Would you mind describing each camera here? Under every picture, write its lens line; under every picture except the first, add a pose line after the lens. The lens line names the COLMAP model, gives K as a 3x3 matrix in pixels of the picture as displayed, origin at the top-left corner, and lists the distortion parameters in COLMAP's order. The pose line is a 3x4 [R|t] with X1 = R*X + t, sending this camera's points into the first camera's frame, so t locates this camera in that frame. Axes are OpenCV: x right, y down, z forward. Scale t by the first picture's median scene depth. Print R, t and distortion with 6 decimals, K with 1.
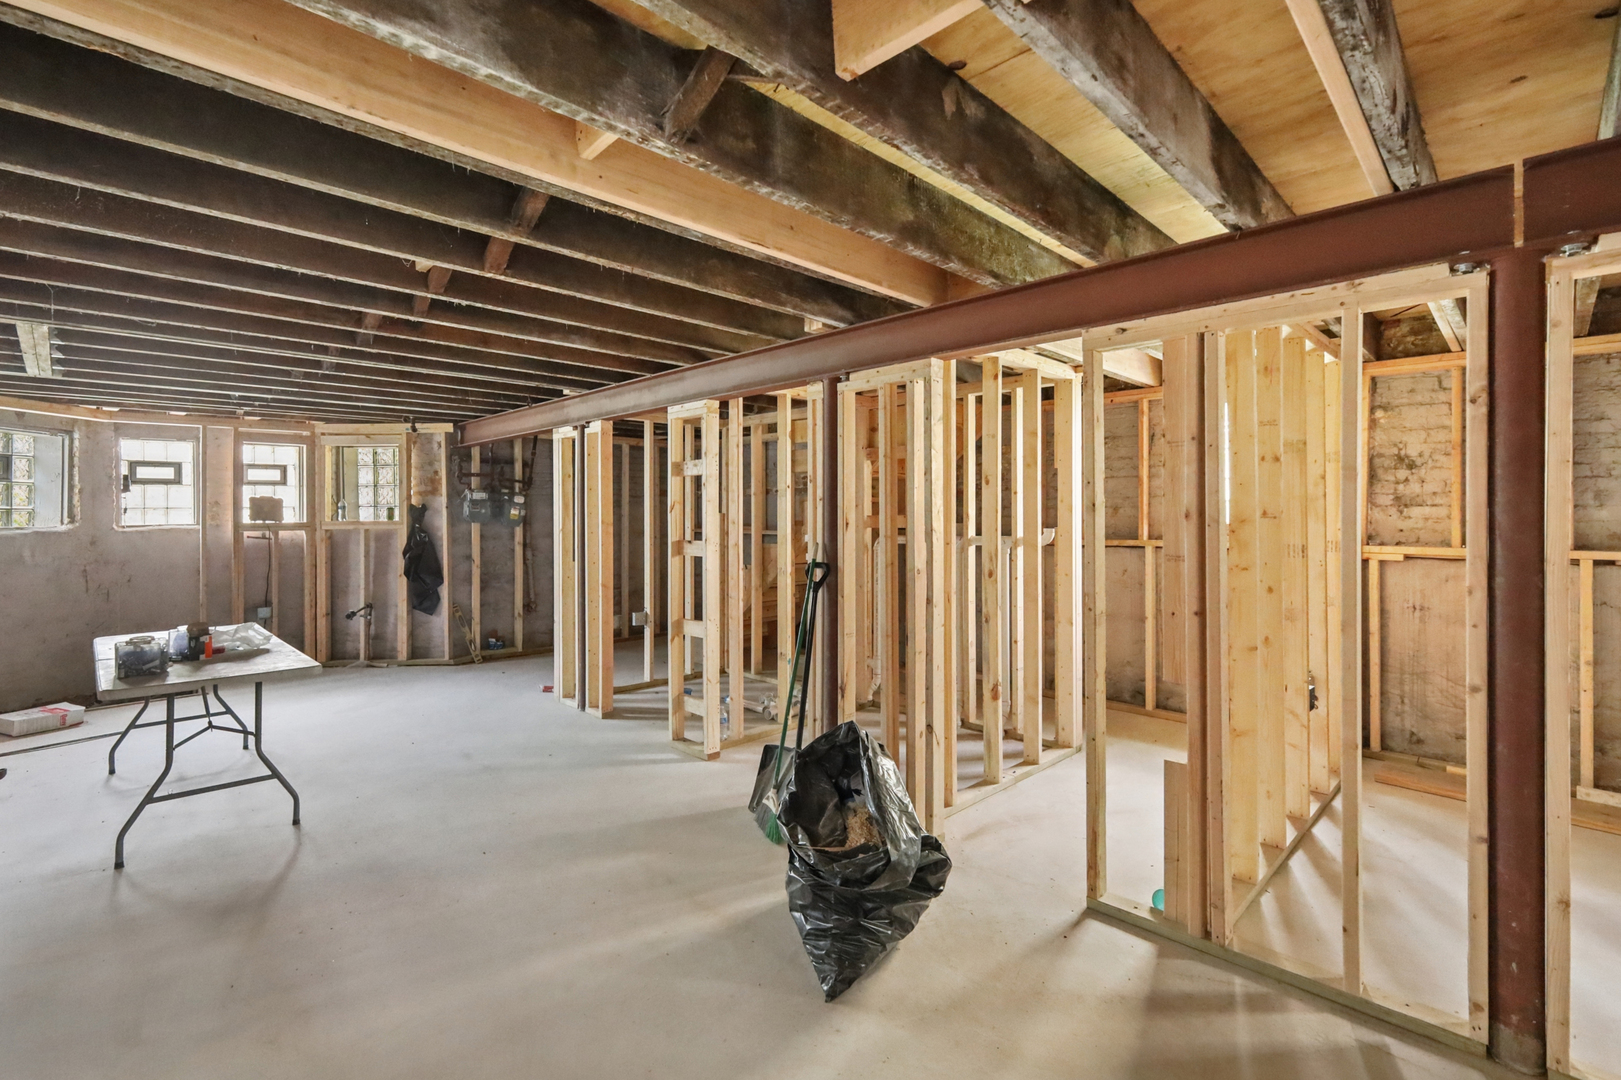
lens RADIAL K [[733.4, 0, 809.8], [0, 733.4, 524.7], [0, 0, 1]] dist [0.002413, 0.000040]
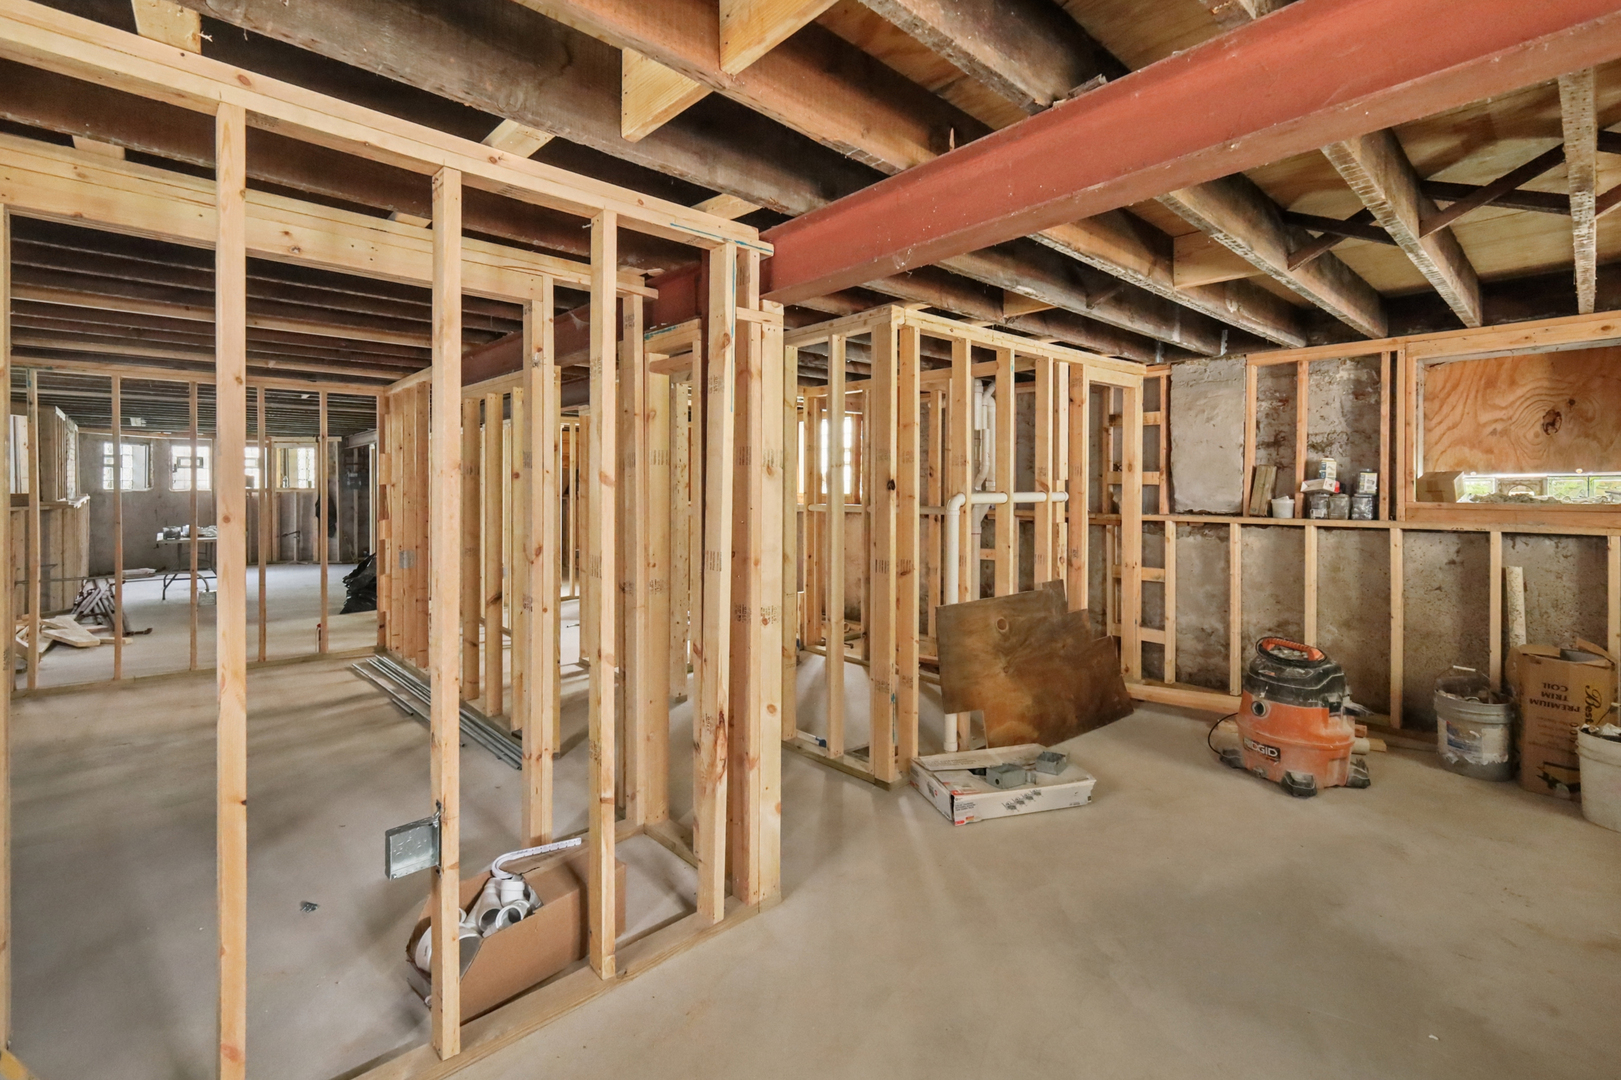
lens RADIAL K [[733.4, 0, 824.8], [0, 733.4, 499.5], [0, 0, 1]] dist [0.002413, 0.000040]
pose [[0.999267, 0.008692, -0.037271, 0.835115], [-0.008501, 0.999950, 0.005281, 0.003732], [0.037315, -0.004961, 0.999291, -0.855943]]
